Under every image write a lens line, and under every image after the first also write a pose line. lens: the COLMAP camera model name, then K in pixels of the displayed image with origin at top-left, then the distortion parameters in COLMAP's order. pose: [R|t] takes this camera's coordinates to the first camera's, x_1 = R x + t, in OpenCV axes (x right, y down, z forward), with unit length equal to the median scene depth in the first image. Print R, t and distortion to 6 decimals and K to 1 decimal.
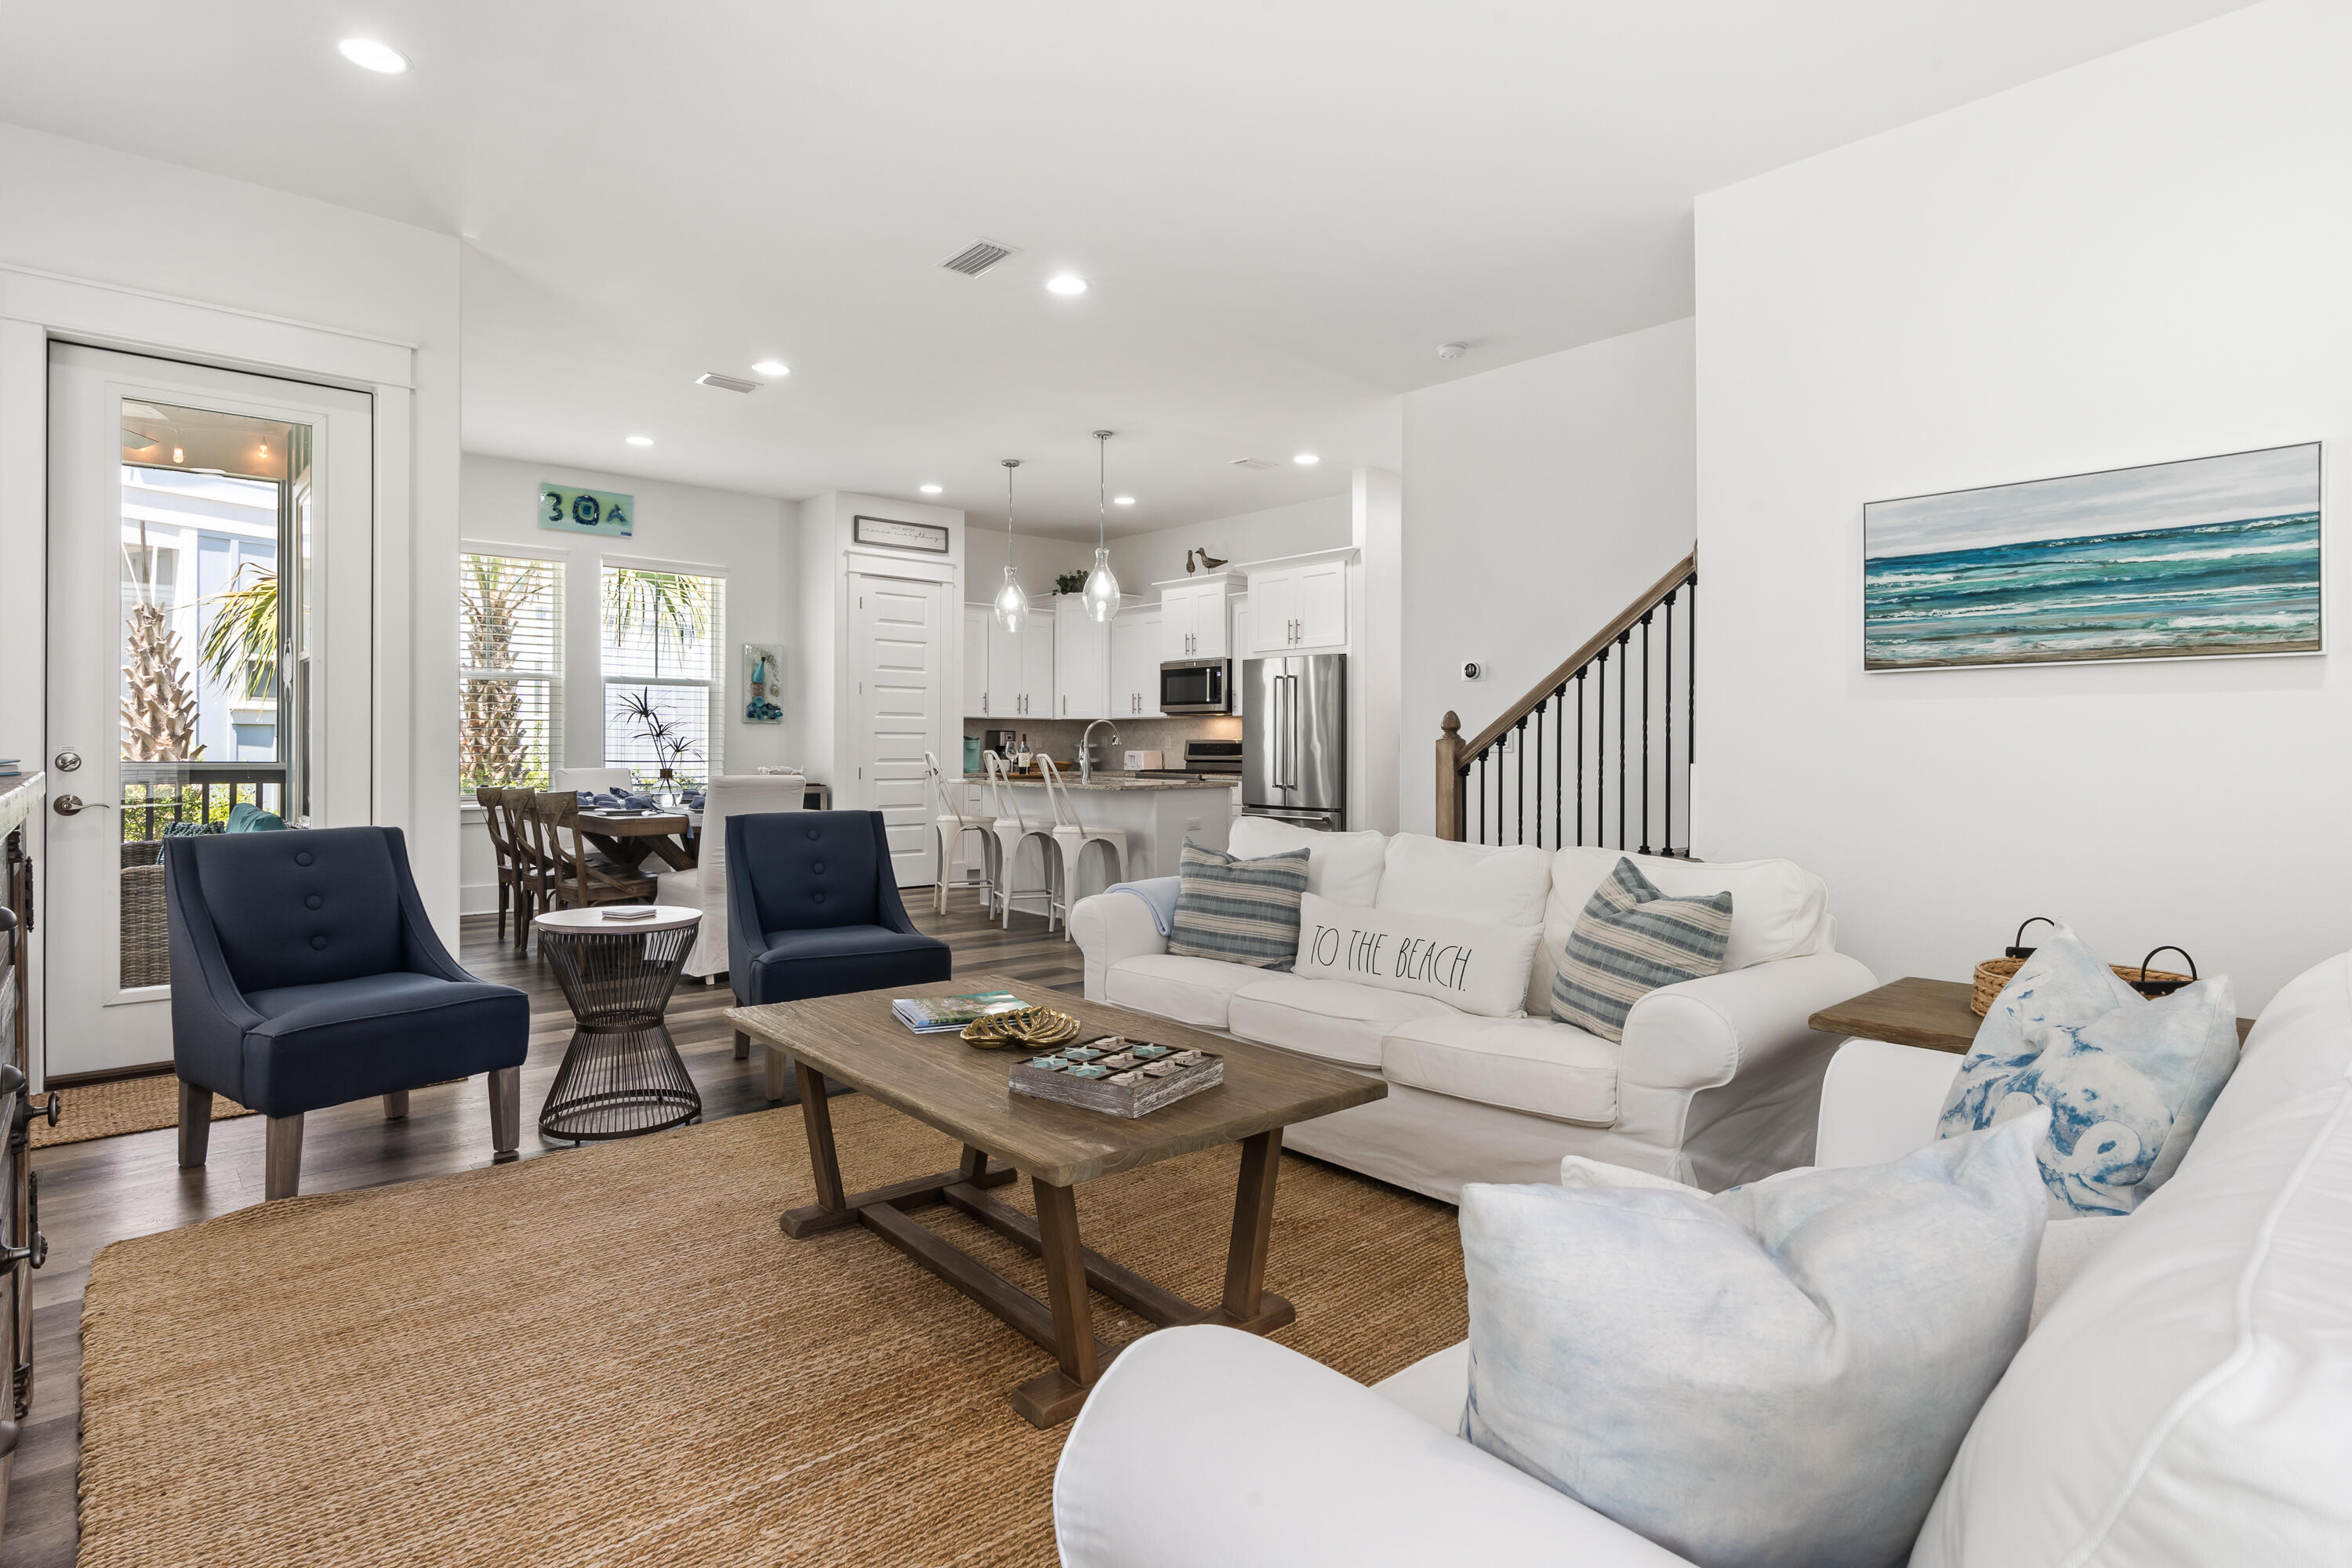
lens RADIAL K [[1202.9, 0, 1178.6], [0, 1202.9, 769.3], [0, 0, 1]] dist [0.001880, -0.000488]
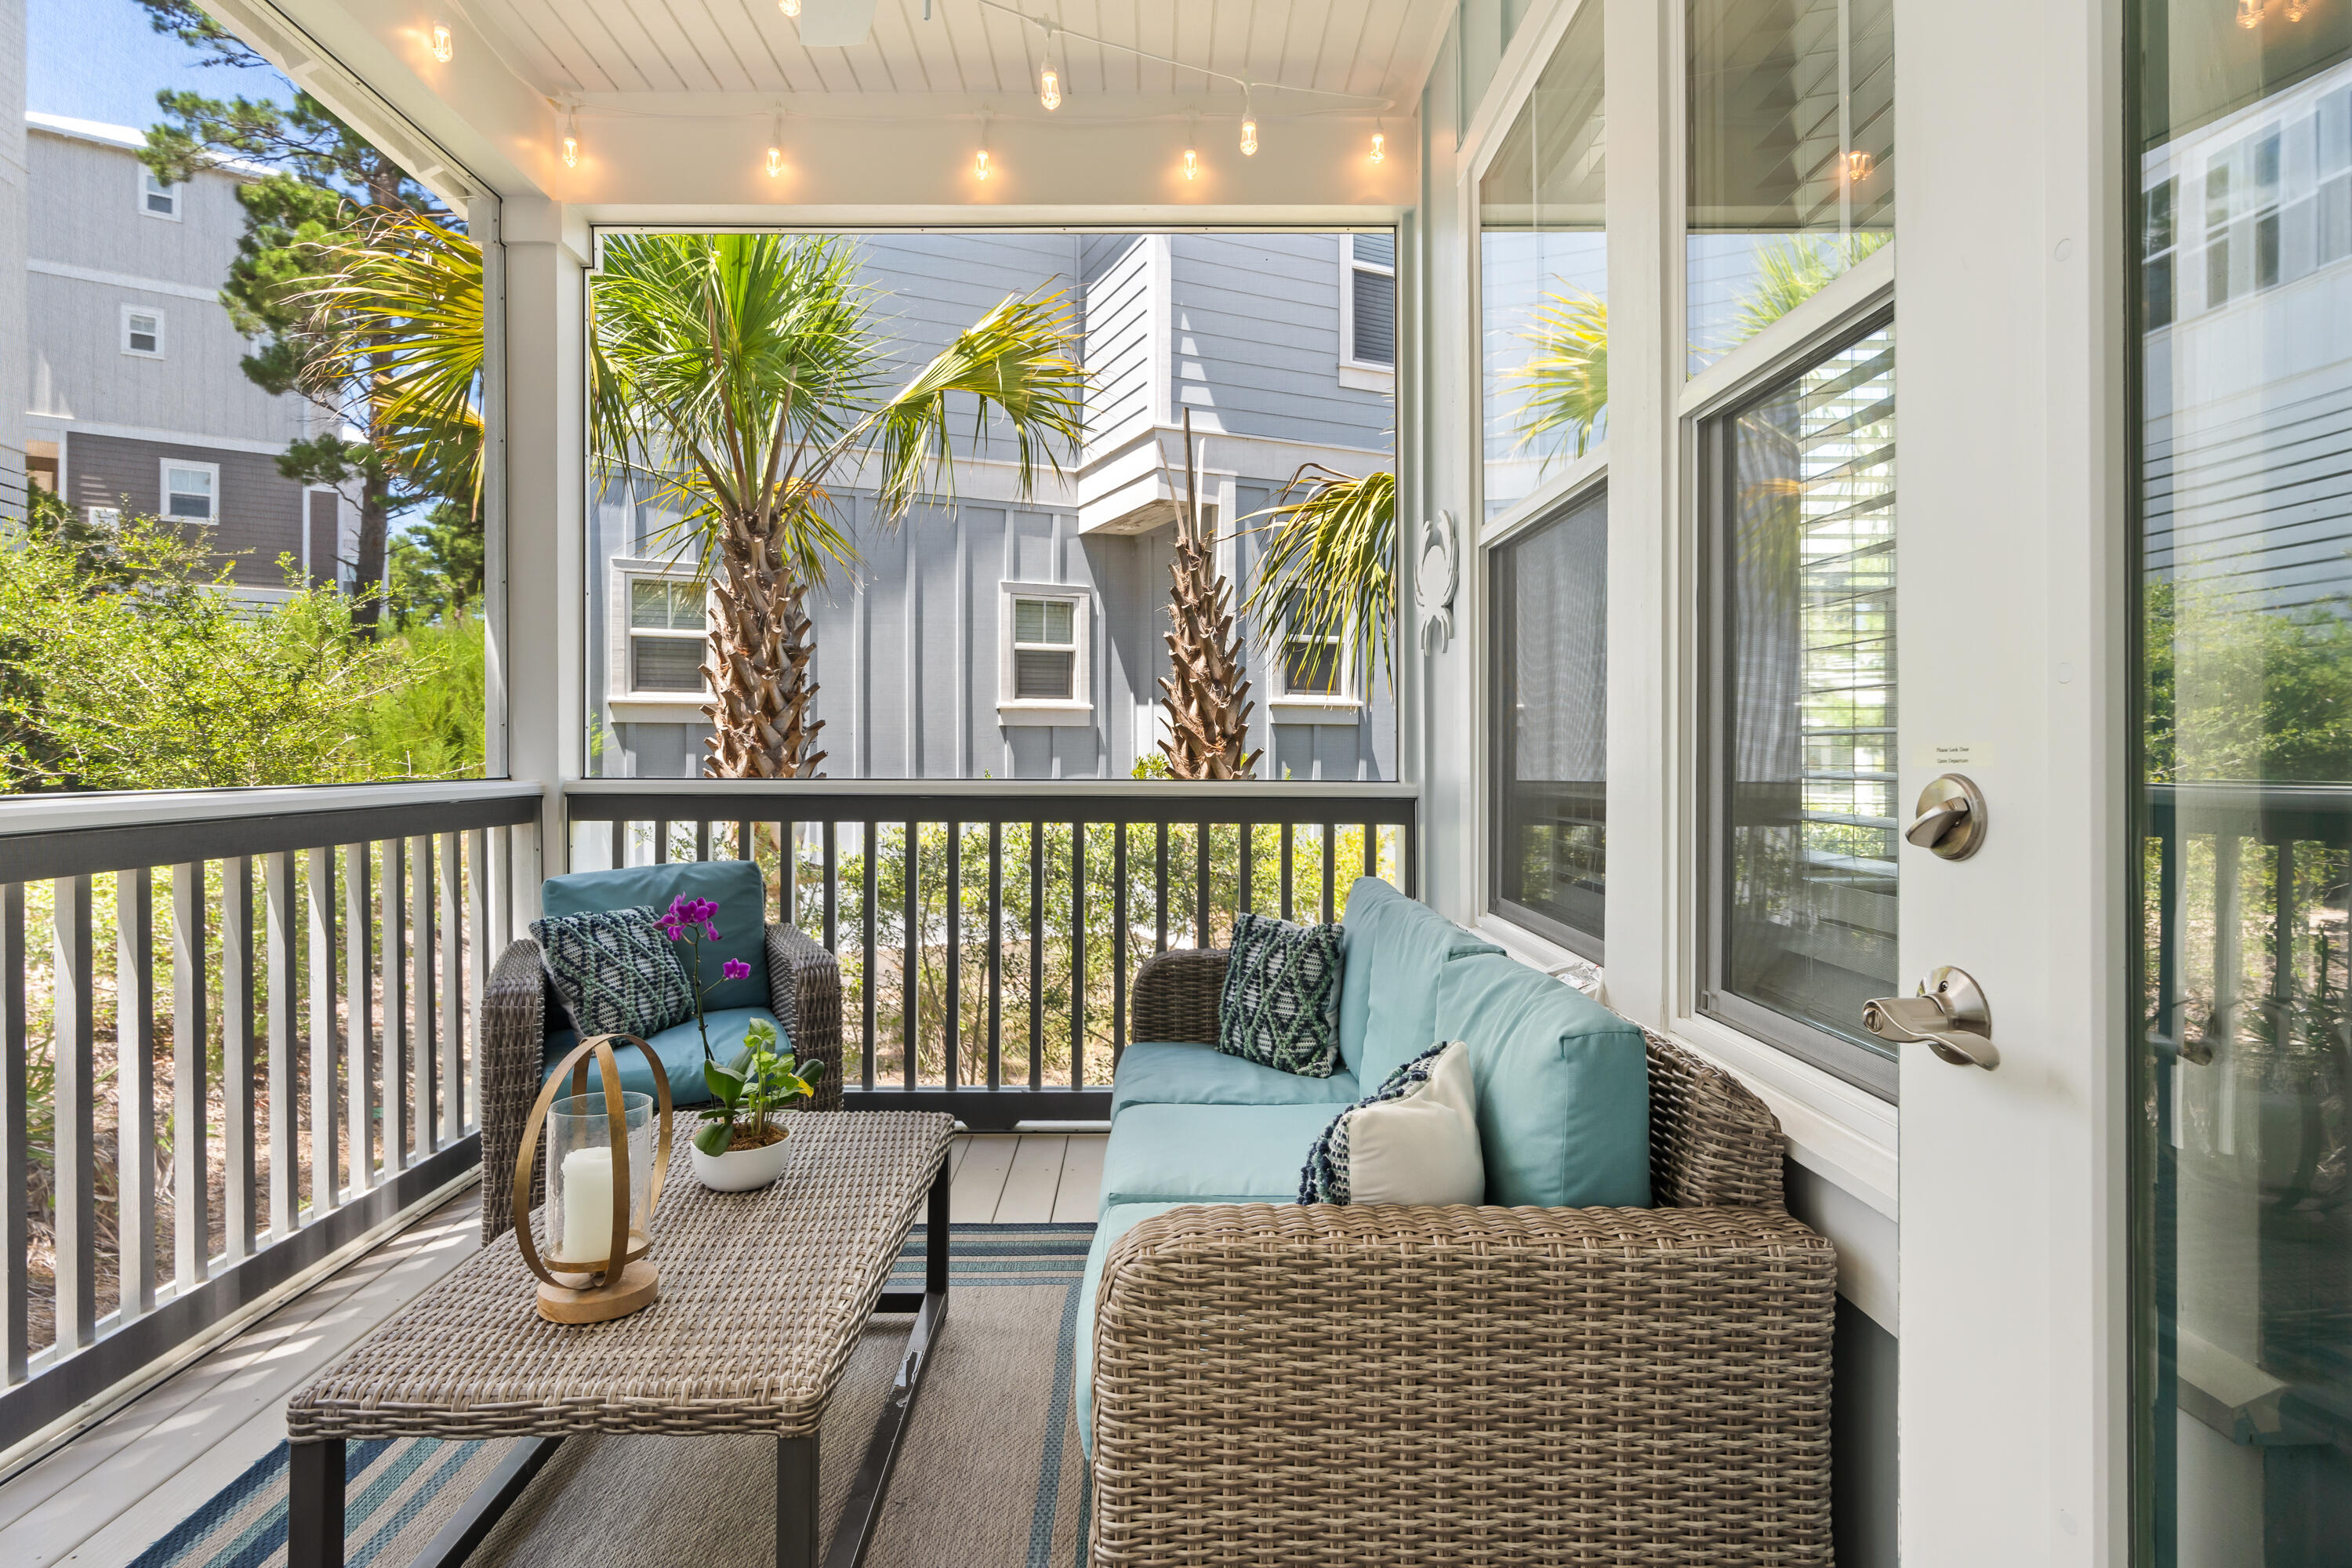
lens RADIAL K [[1202.9, 0, 1175.6], [0, 1202.9, 761.4], [0, 0, 1]] dist [0.001880, -0.000488]
pose [[0.756464, -0.005000, -0.654016, -0.433697], [0.004792, 0.999986, -0.002103, -0.012593], [0.654018, -0.001543, 0.756478, 0.495723]]
